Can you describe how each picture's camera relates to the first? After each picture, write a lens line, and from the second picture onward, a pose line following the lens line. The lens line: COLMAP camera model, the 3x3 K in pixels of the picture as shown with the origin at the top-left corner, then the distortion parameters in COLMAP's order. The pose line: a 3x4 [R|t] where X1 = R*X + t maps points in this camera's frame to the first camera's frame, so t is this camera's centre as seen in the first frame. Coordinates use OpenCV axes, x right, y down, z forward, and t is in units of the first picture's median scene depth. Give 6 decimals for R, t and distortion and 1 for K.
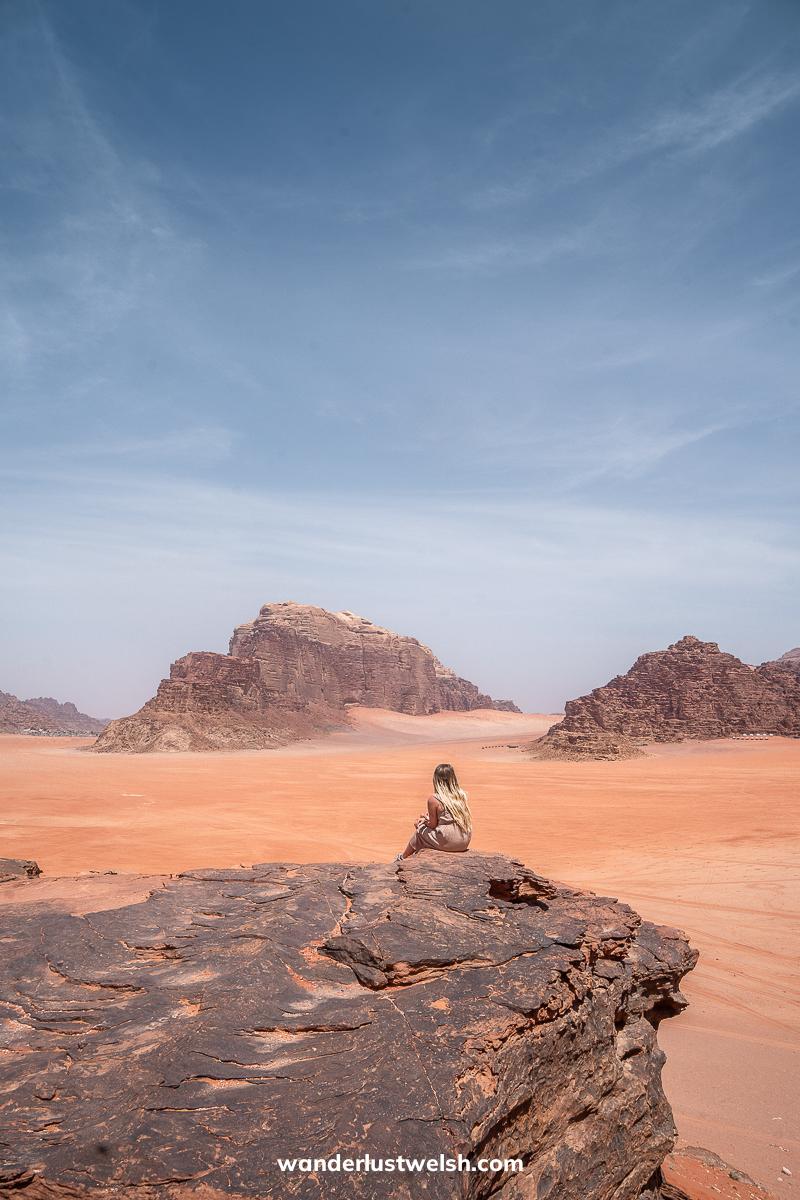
lens RADIAL K [[829.5, 0, 400.0], [0, 829.5, 600.0], [0, 0, 1]] dist [-0.140324, 0.079844]
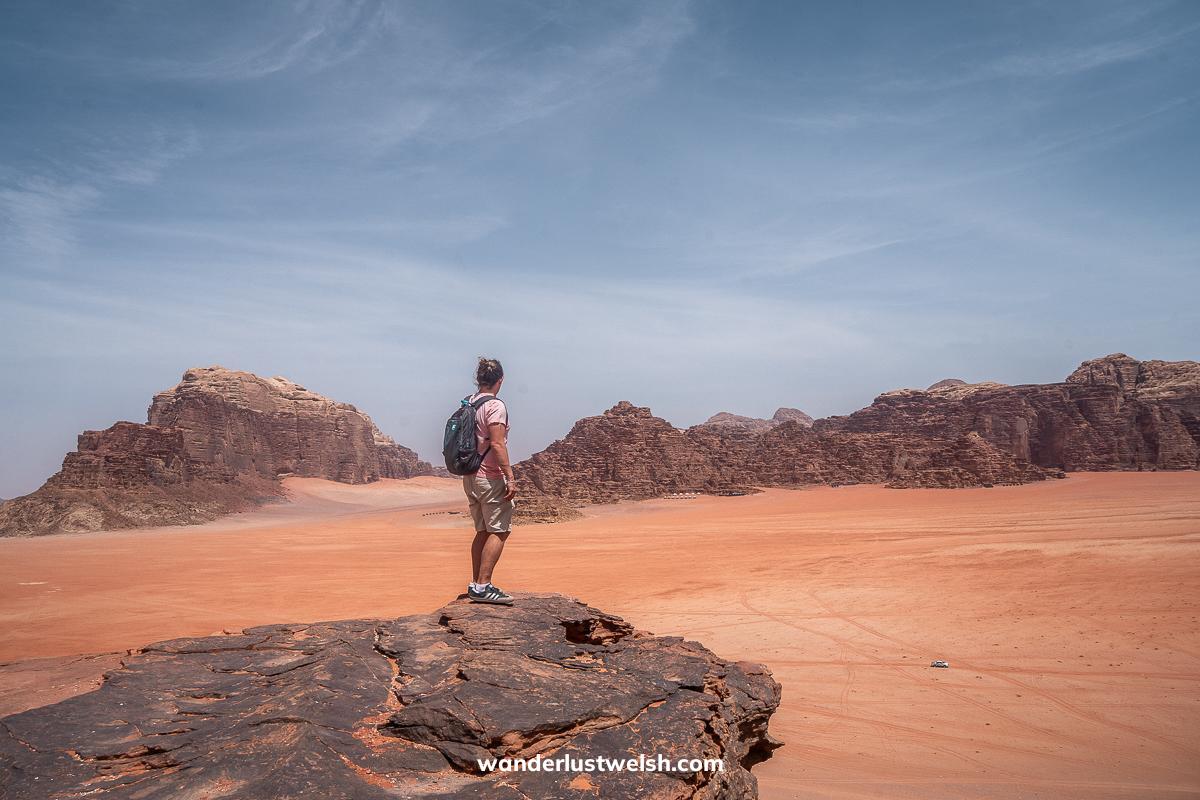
lens RADIAL K [[829.5, 0, 600.0], [0, 829.5, 400.0], [0, 0, 1]] dist [-0.140324, 0.079844]
pose [[0.951868, -0.005070, 0.306467, -0.115693], [-0.007559, 0.999171, 0.040008, 0.098400], [-0.306416, -0.040399, 0.951040, 0.241837]]
